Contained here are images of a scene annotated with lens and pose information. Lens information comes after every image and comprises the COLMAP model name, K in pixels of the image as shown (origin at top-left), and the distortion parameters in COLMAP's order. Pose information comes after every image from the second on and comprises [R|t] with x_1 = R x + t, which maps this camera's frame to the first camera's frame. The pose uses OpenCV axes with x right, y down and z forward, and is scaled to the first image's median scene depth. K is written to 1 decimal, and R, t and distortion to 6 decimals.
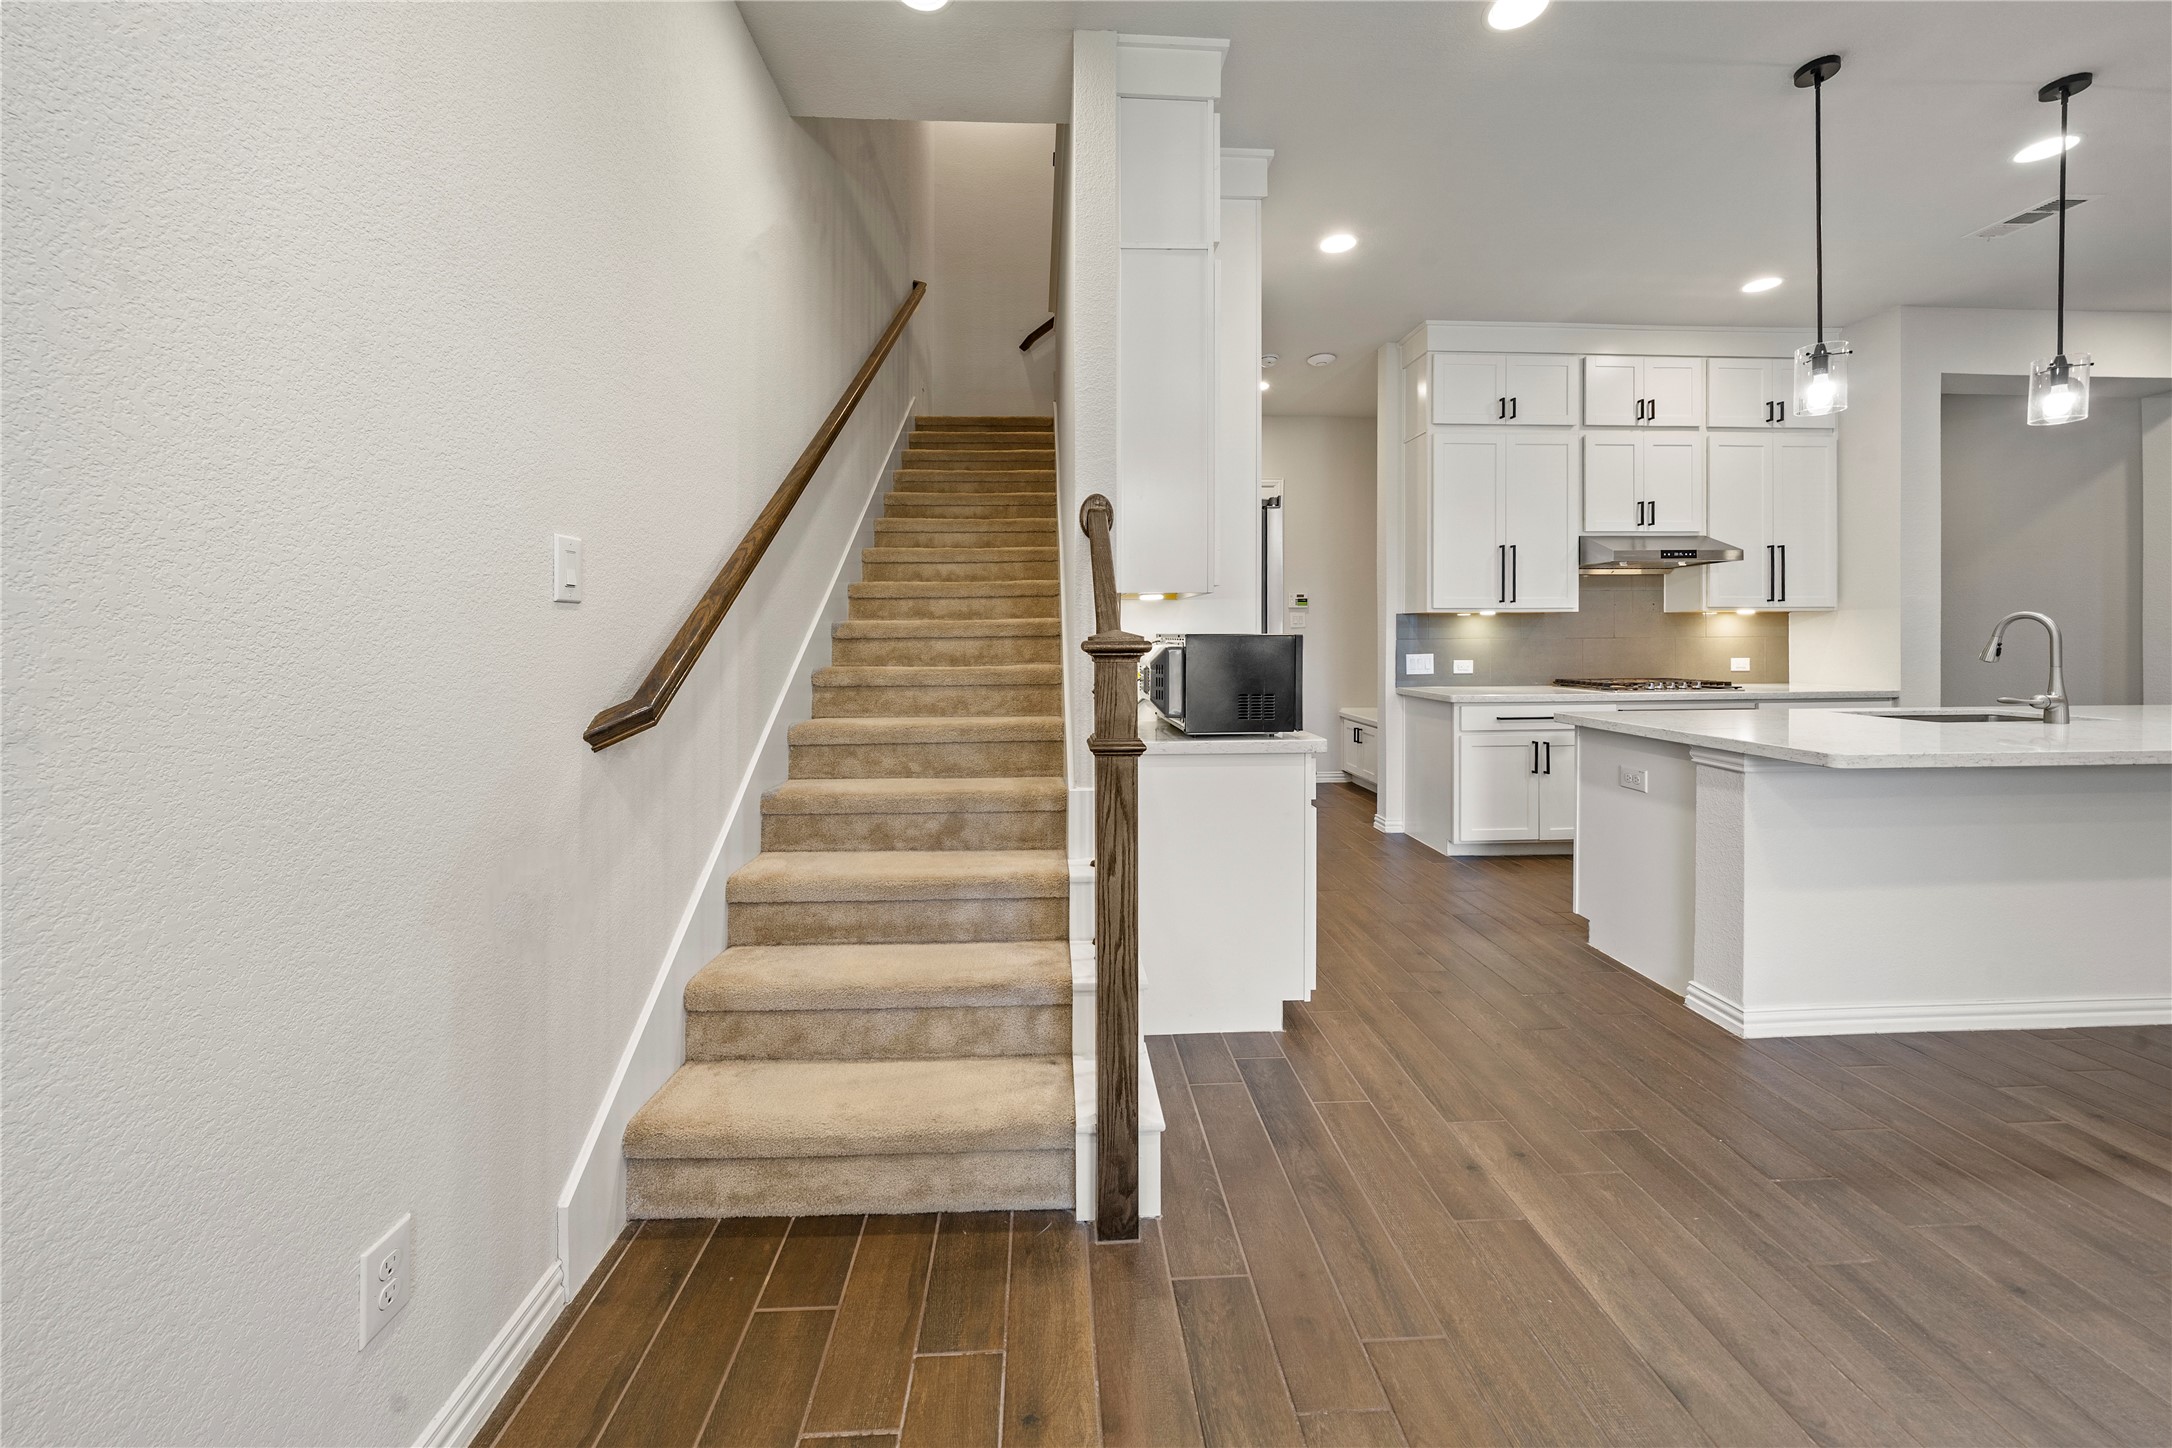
lens RADIAL K [[758.1, 0, 1077.1], [0, 758.1, 643.5], [0, 0, 1]] dist [-0.010793, 0.000436]
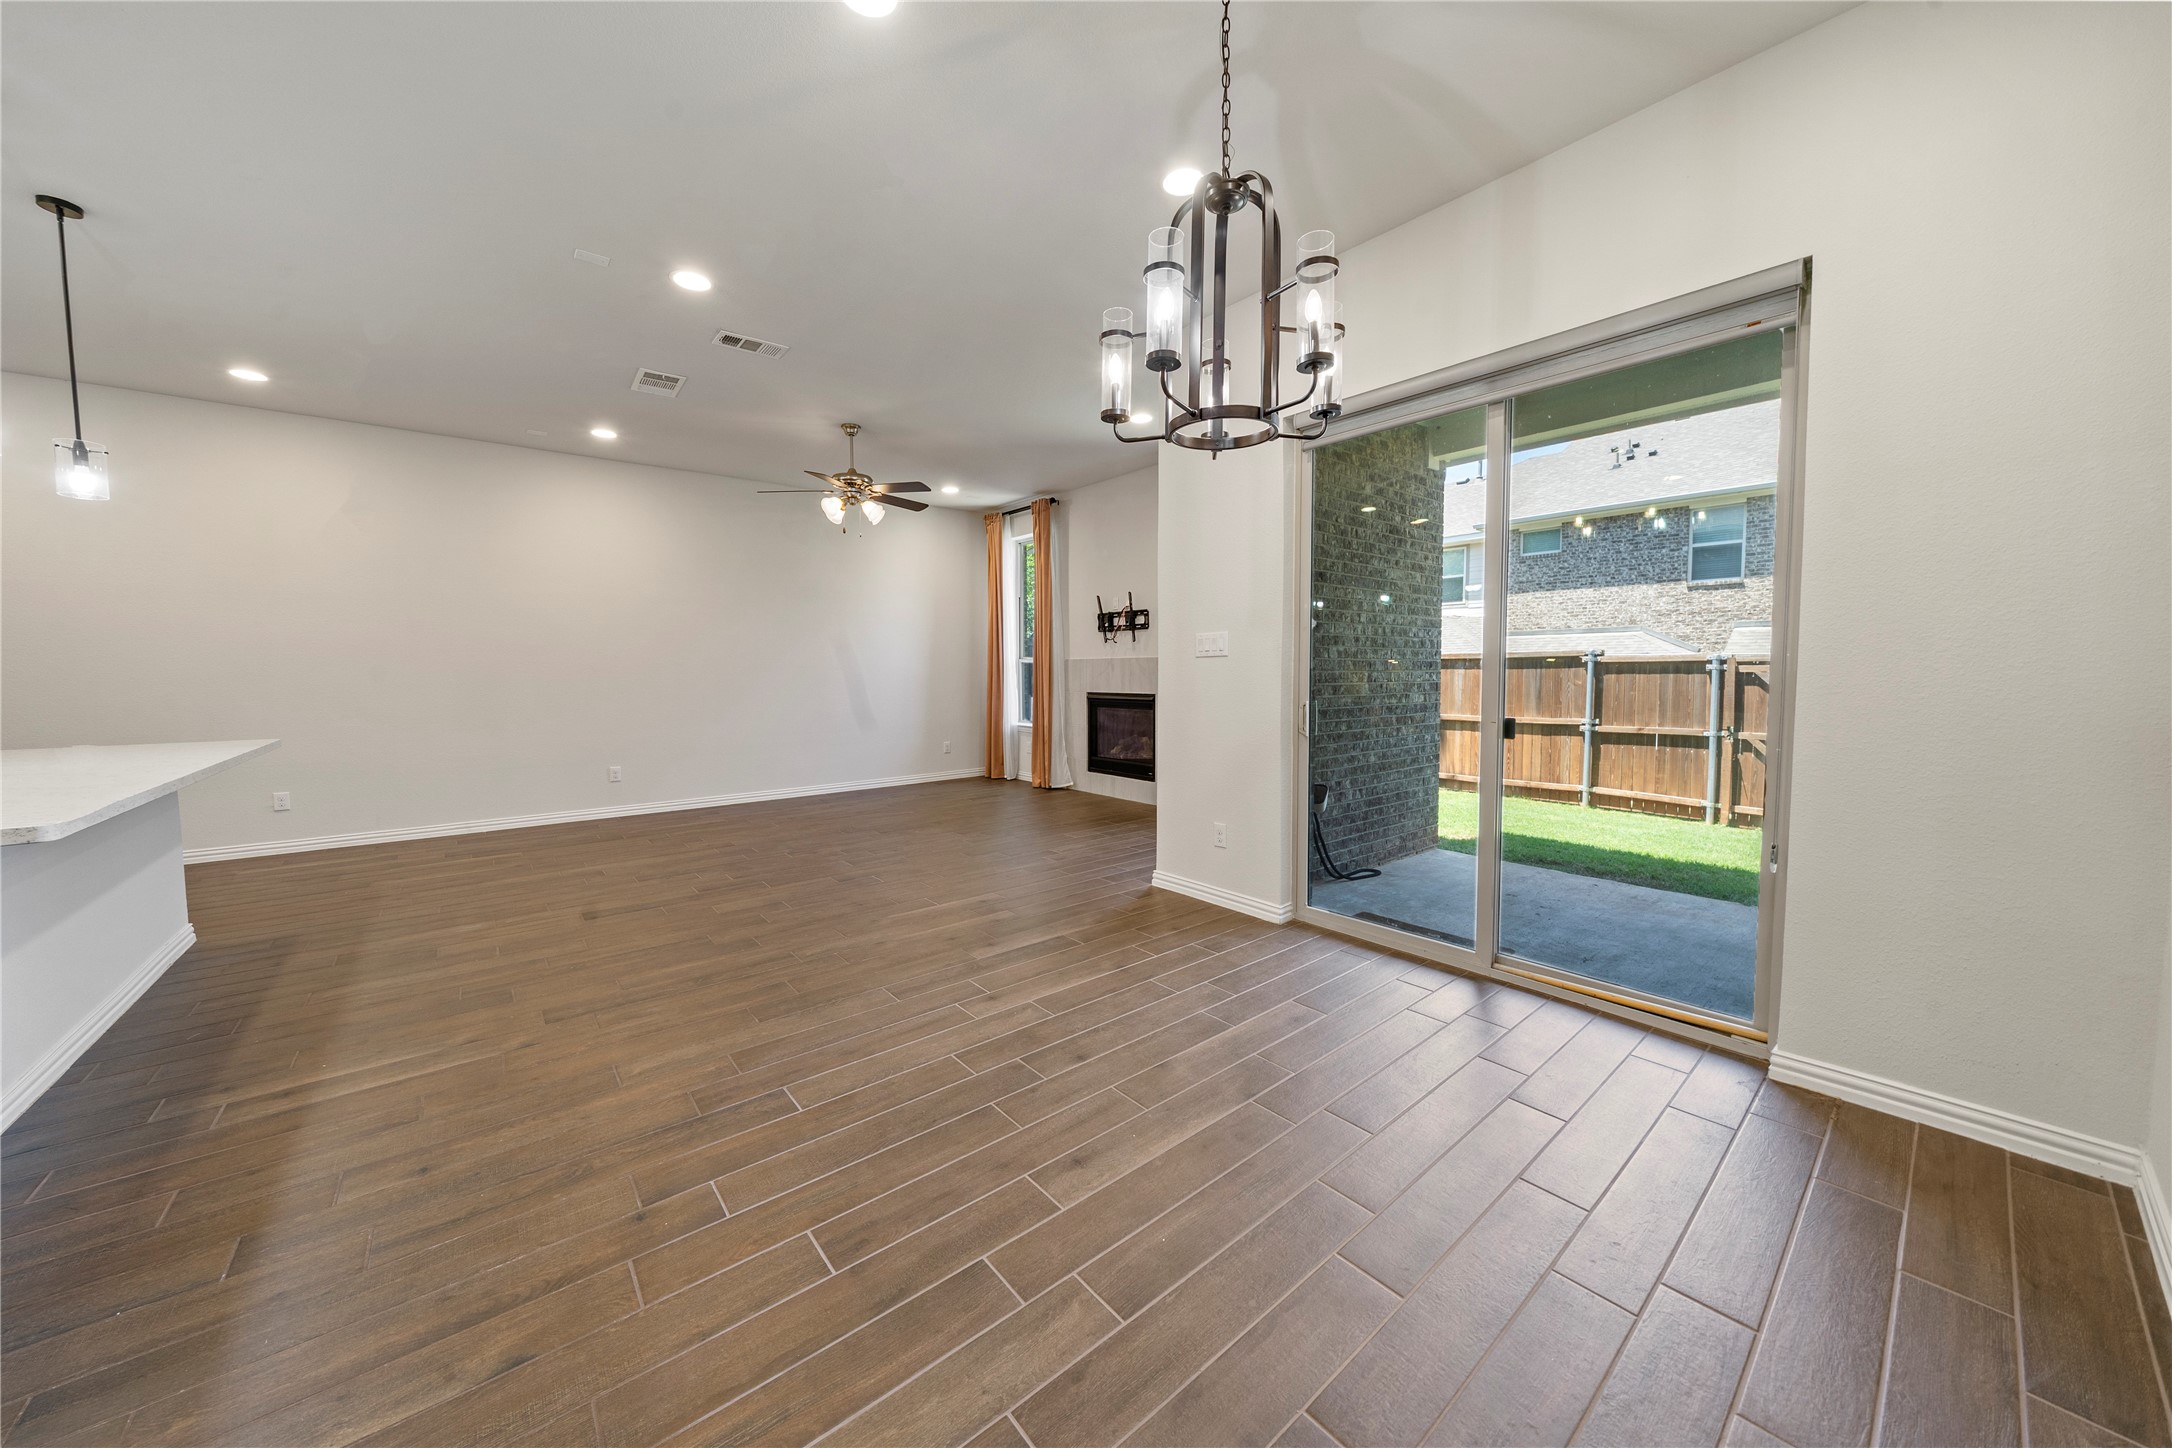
lens RADIAL K [[758.1, 0, 1079.0], [0, 758.1, 698.5], [0, 0, 1]] dist [-0.010793, 0.000436]
pose [[-0.608305, -0.021947, 0.793400, -0.159833], [0.017347, 0.999011, 0.040934, -0.001012], [-0.793514, 0.038664, -0.607323, 0.280701]]
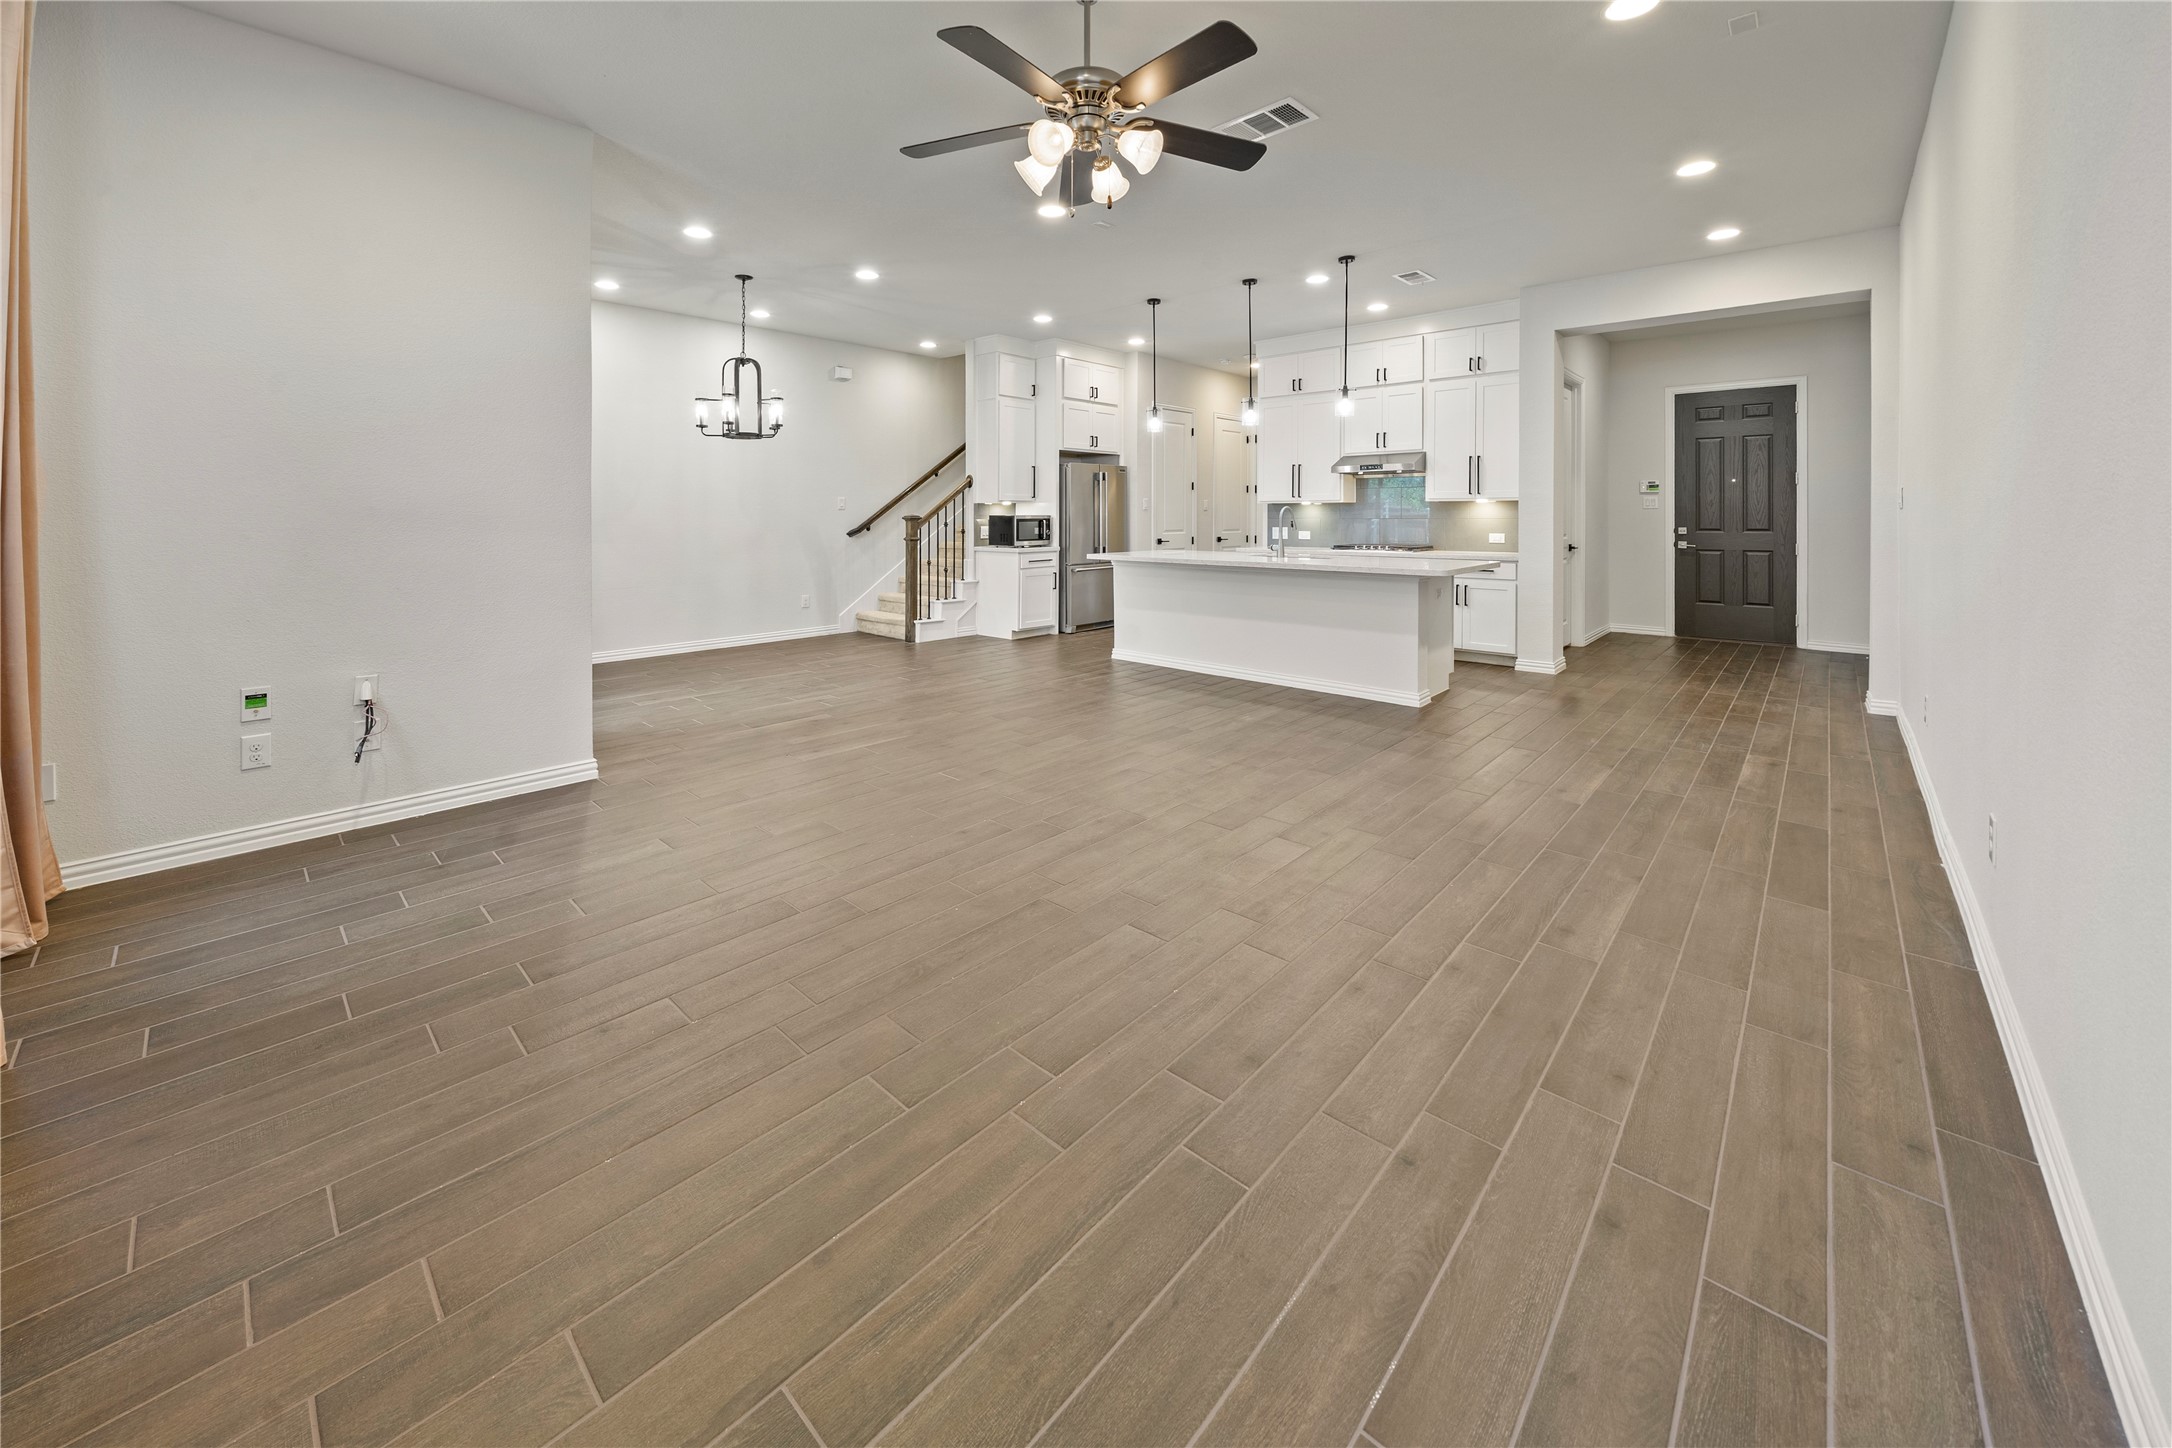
lens RADIAL K [[798.0, 0, 1041.0], [0, 798.0, 521.8], [0, 0, 1]] dist [-0.015281, 0.000132]
pose [[0.687540, 0.011183, -0.726060, 1.570829], [-0.012283, 0.999917, 0.003770, 0.000217], [0.726043, 0.006327, 0.687621, -0.691625]]
